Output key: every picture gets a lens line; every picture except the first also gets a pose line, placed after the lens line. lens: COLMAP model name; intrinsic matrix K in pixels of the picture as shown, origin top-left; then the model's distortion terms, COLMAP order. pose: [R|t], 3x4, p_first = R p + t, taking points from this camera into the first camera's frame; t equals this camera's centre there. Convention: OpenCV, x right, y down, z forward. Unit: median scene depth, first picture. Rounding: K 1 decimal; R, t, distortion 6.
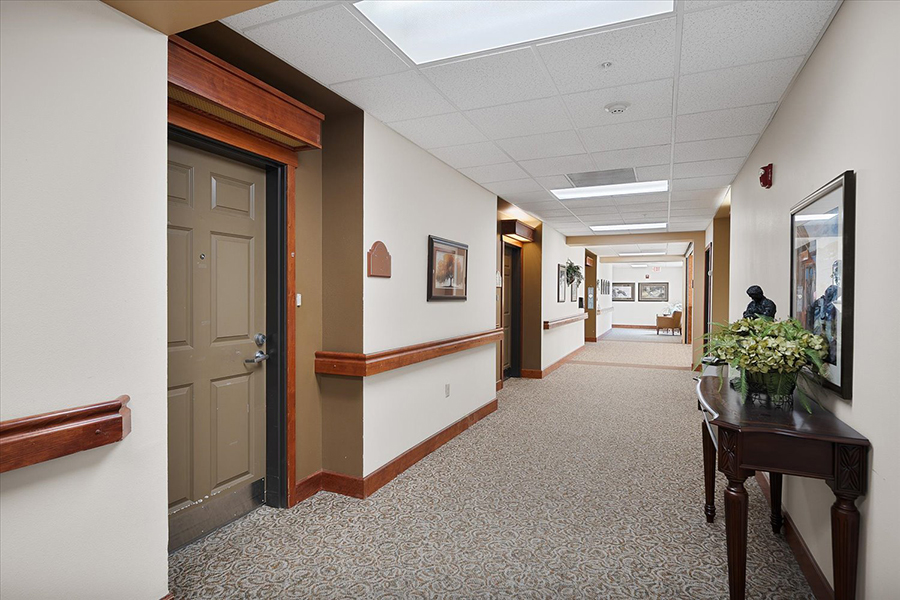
lens RADIAL K [[489.8, 0, 445.9], [0, 489.8, 300.4], [0, 0, 1]] dist [0.003602, 0.000193]
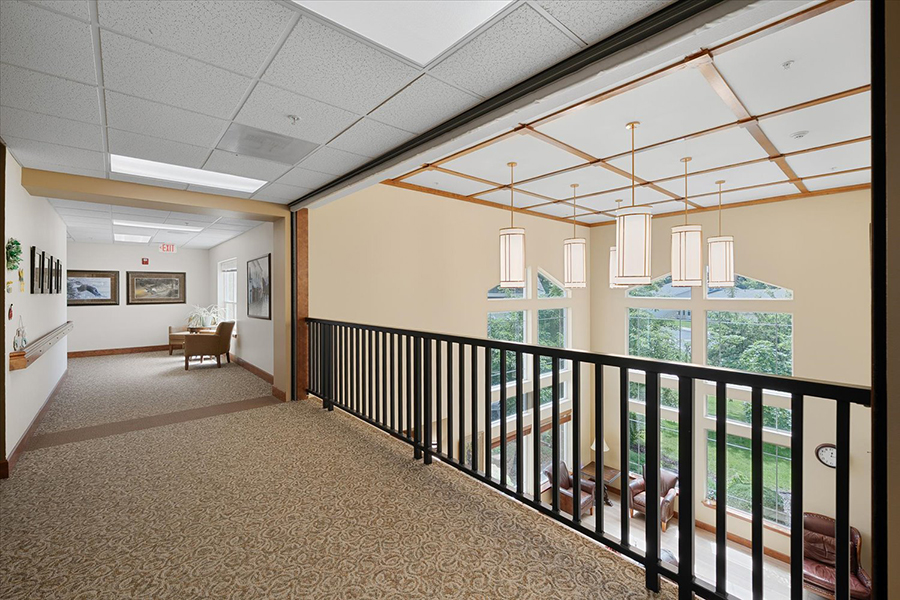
lens RADIAL K [[381.5, 0, 445.2], [0, 381.5, 297.4], [0, 0, 1]] dist [-0.004554, -0.000390]
pose [[0.428341, -0.023353, 0.903315, 0.154926], [0.016488, 0.999702, 0.018027, -0.008246], [-0.903467, 0.007172, 0.428598, 0.484738]]
